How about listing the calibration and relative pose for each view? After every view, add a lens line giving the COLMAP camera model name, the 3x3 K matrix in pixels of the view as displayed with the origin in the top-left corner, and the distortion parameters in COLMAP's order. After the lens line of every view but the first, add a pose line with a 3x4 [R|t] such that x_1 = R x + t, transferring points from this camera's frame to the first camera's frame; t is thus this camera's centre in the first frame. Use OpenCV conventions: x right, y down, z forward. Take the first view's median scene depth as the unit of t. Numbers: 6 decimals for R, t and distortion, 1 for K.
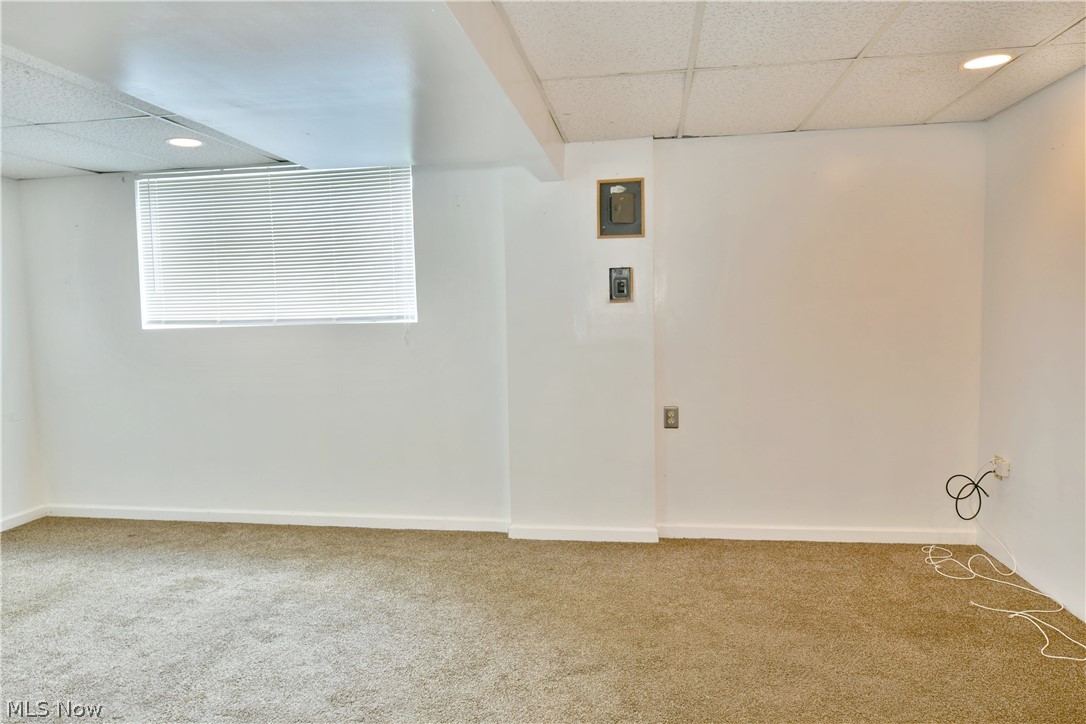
lens RADIAL K [[663.3, 0, 543.0], [0, 663.3, 362.0], [0, 0, 1]] dist [-0.018849, -0.001538]
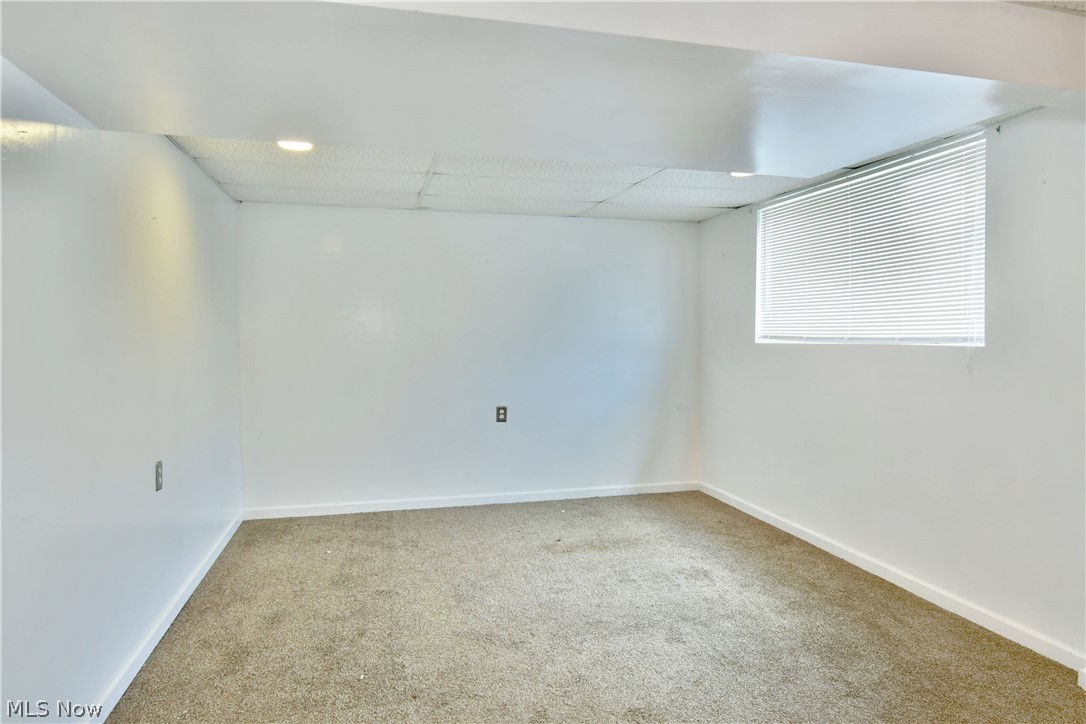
lens RADIAL K [[663.3, 0, 543.0], [0, 663.3, 362.0], [0, 0, 1]] dist [-0.018849, -0.001538]
pose [[0.392489, 0.059790, -0.917811, 0.322499], [-0.078589, 0.996416, 0.031303, -0.028508], [0.916393, 0.059843, 0.395781, 0.265886]]
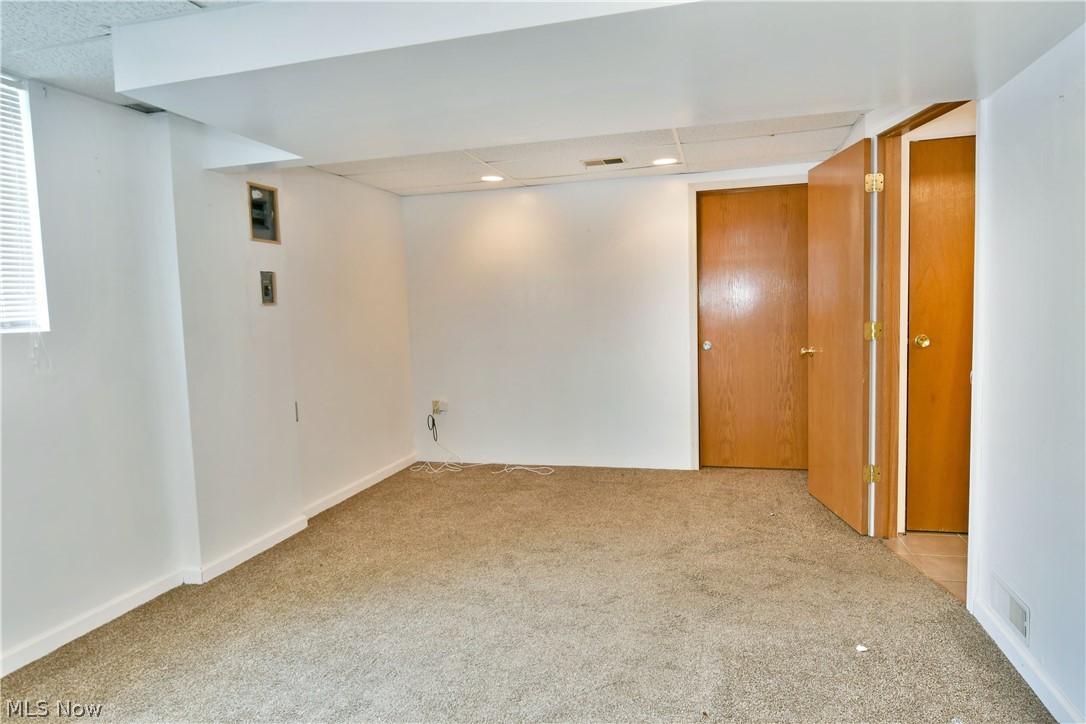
lens RADIAL K [[663.3, 0, 543.0], [0, 663.3, 362.0], [0, 0, 1]] dist [-0.018849, -0.001538]
pose [[0.123417, -0.067870, 0.990031, -0.843462], [0.105477, 0.992904, 0.054918, -0.013872], [-0.986733, 0.097648, 0.129700, 0.459489]]
